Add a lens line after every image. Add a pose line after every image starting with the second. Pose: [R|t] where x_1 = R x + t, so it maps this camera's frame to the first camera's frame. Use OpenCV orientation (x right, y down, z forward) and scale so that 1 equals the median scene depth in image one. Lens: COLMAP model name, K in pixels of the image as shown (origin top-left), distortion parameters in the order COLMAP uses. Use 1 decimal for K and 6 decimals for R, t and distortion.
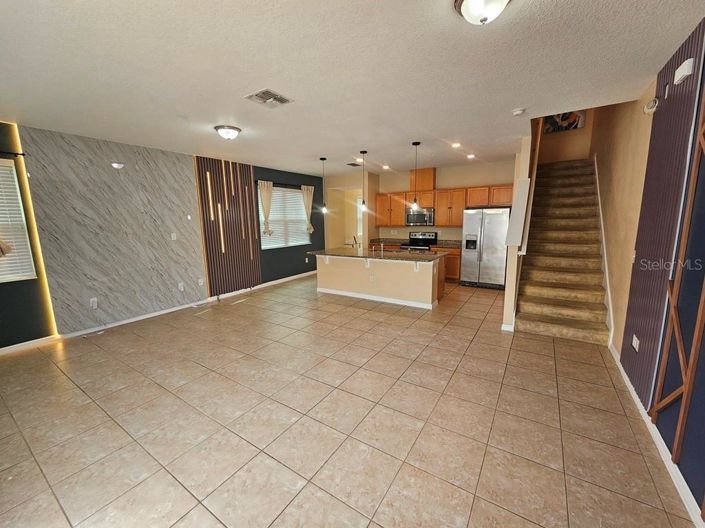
lens RADIAL K [[287.0, 0, 351.9], [0, 287.0, 264.0], [0, 0, 1]] dist [-0.005748, 0.002224]
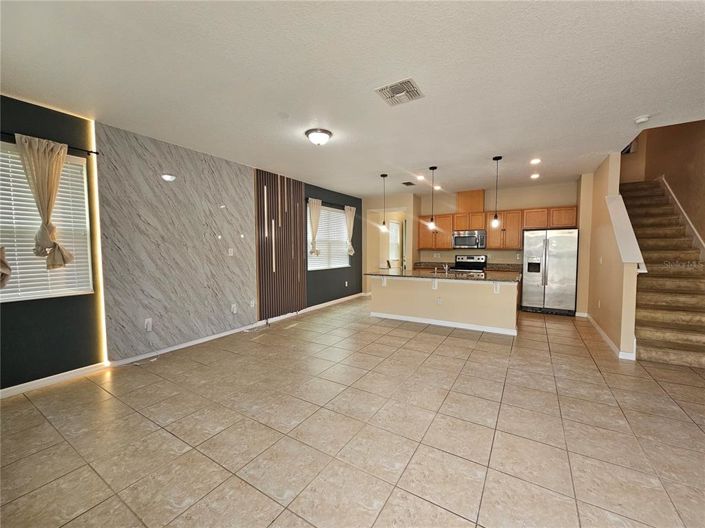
lens RADIAL K [[287.0, 0, 352.9], [0, 287.0, 264.5], [0, 0, 1]] dist [-0.005748, 0.002224]
pose [[0.999693, 0.012296, 0.021531, -0.324296], [-0.010043, 0.994755, -0.101794, 0.040670], [-0.022669, 0.101547, 0.994572, 0.114325]]
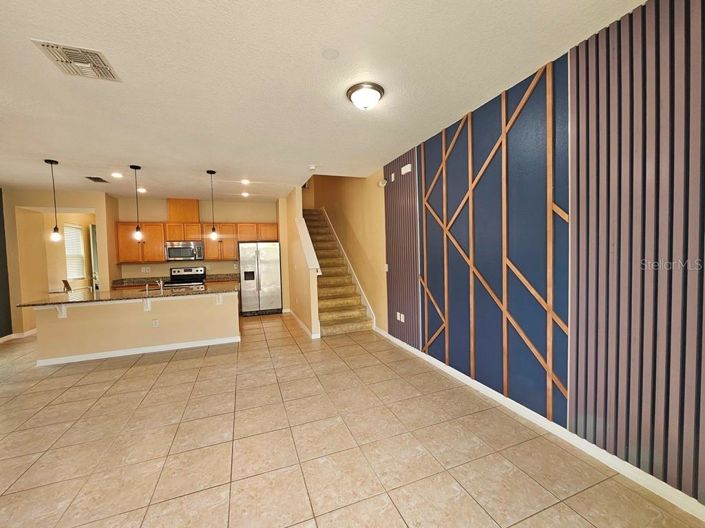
lens RADIAL K [[287.0, 0, 351.3], [0, 287.0, 264.2], [0, 0, 1]] dist [-0.005748, 0.002224]
pose [[0.591853, -0.029499, 0.805506, -0.340063], [0.143010, 0.987319, -0.068920, 0.027173], [-0.793258, 0.155986, 0.588566, 0.117680]]
